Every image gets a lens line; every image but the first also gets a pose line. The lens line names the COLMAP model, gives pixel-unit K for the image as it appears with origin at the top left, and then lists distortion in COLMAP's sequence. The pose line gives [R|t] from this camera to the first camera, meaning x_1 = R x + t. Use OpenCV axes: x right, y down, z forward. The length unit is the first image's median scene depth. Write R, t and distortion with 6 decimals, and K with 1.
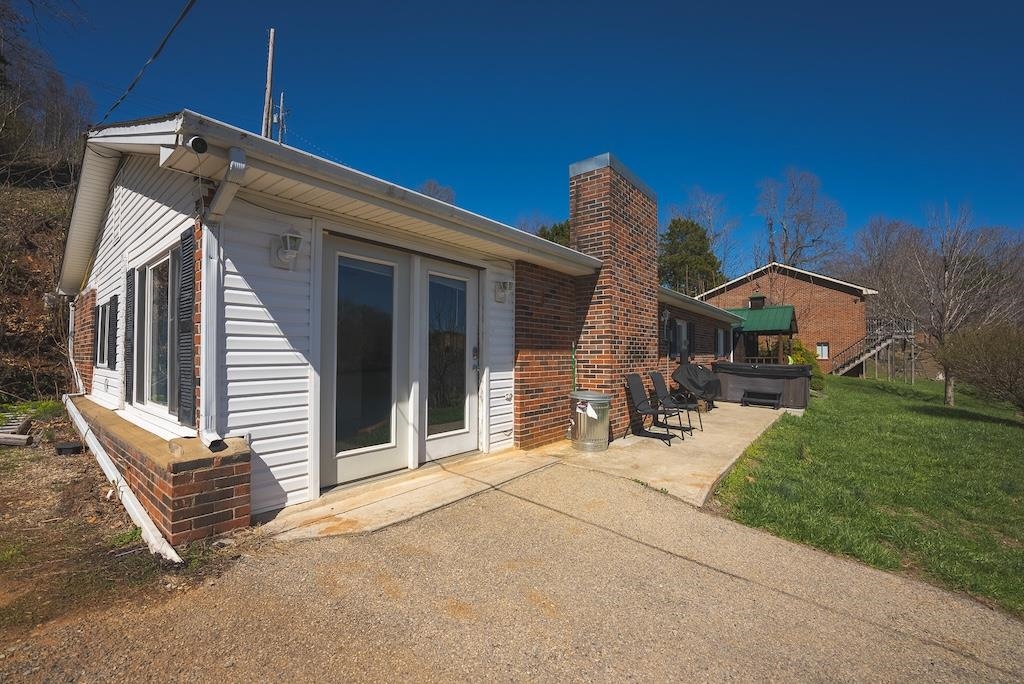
lens RADIAL K [[418.2, 0, 519.3], [0, 418.2, 345.2], [0, 0, 1]] dist [-0.019934, 0.000090]
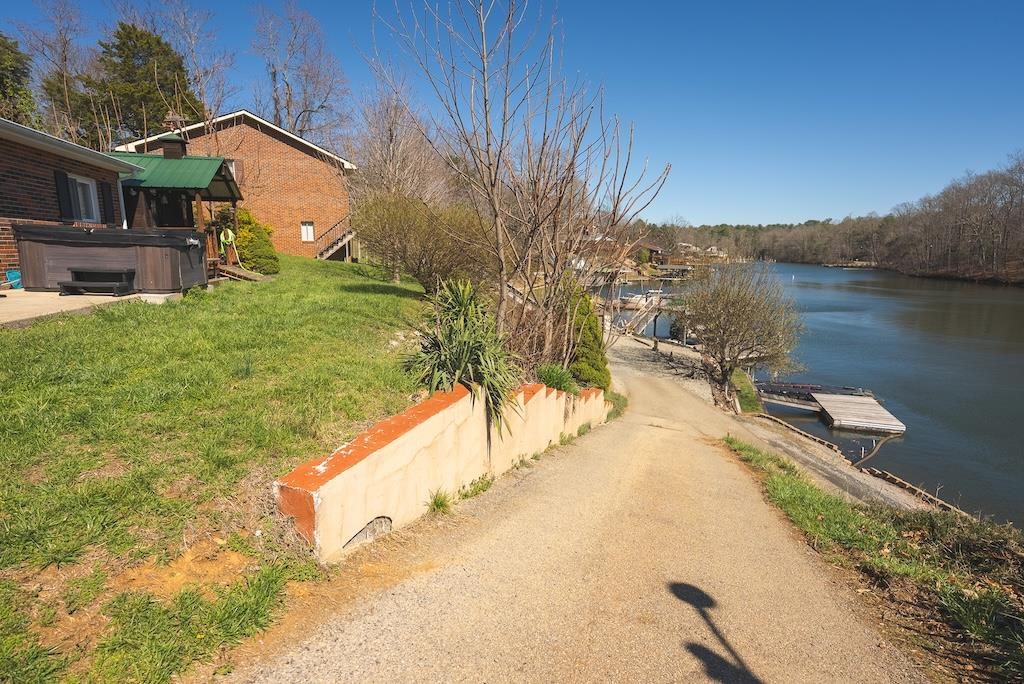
lens RADIAL K [[497.9, 0, 514.9], [0, 497.9, 338.4], [0, 0, 1]] dist [-0.002344, -0.001035]
pose [[0.601129, -0.138611, 0.787039, 0.157714], [-0.025707, 0.980980, 0.192401, 0.023247], [-0.798739, -0.135890, 0.586132, 0.020558]]
